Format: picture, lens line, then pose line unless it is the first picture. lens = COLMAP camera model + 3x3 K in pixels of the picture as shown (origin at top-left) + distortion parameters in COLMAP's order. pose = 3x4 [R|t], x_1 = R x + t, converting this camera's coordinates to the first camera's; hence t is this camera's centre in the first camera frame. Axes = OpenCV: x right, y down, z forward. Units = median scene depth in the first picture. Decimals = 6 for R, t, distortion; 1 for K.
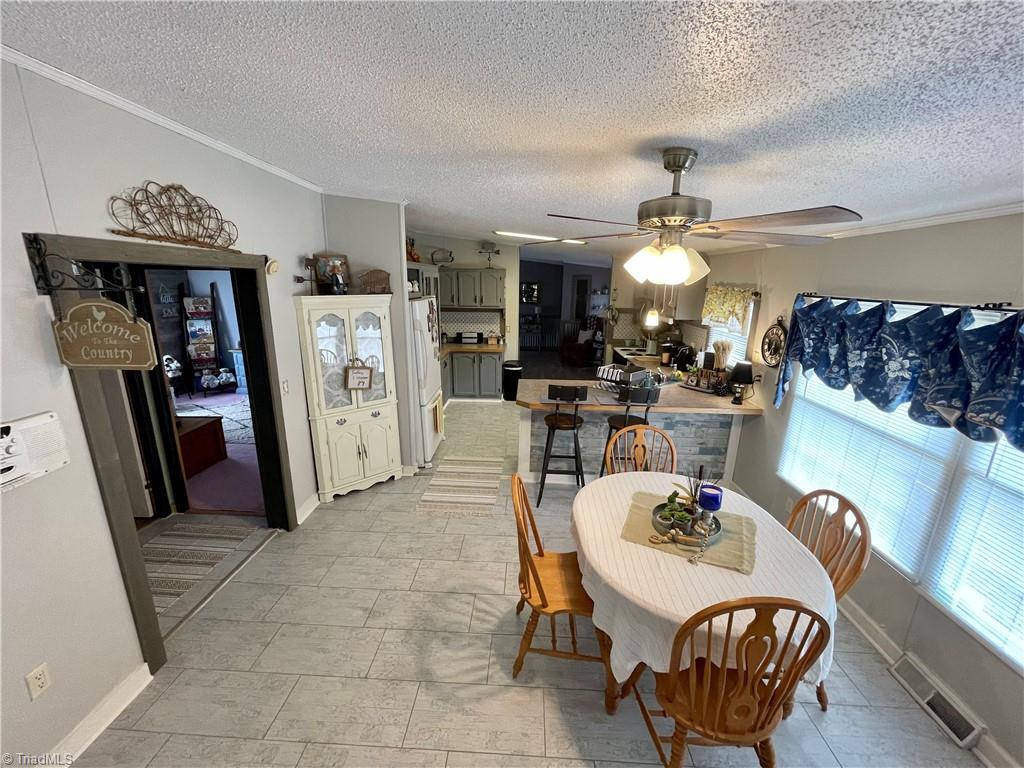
lens RADIAL K [[409.4, 0, 512.0], [0, 409.4, 384.0], [0, 0, 1]] dist [-0.008143, 0.000134]
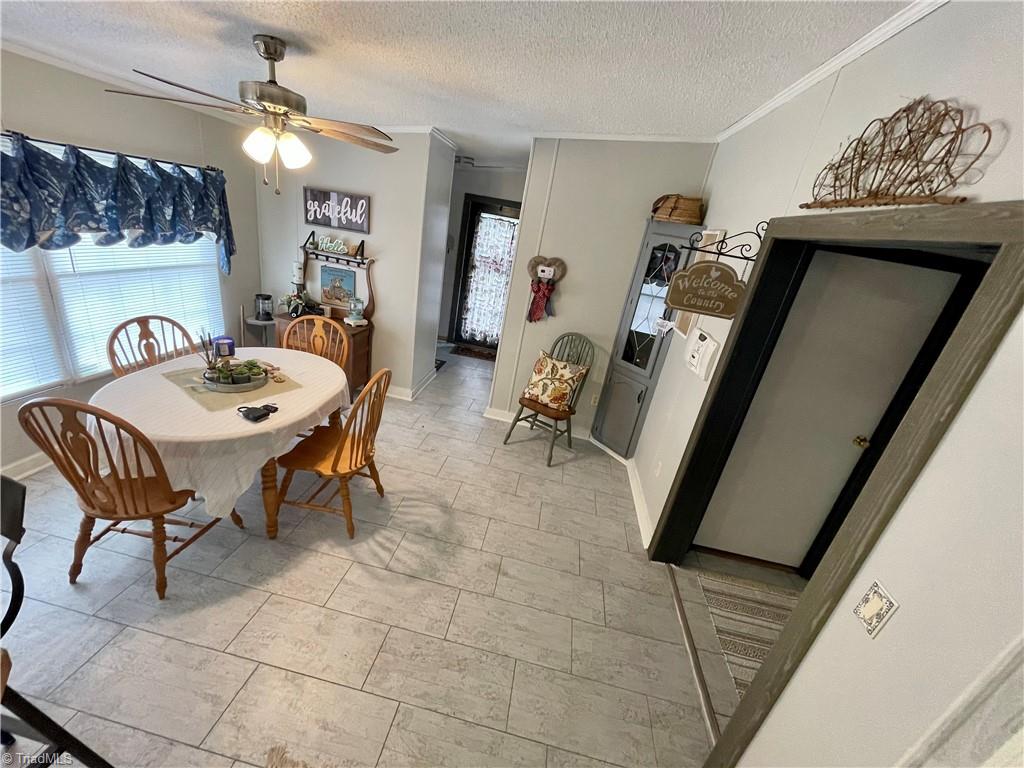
lens RADIAL K [[409.4, 0, 512.0], [0, 409.4, 384.0], [0, 0, 1]] dist [-0.008143, 0.000134]
pose [[-0.978873, -0.202578, 0.027740, -0.362202], [-0.149983, 0.803600, 0.575962, -0.412248], [-0.138969, 0.559633, -0.817006, 1.778310]]
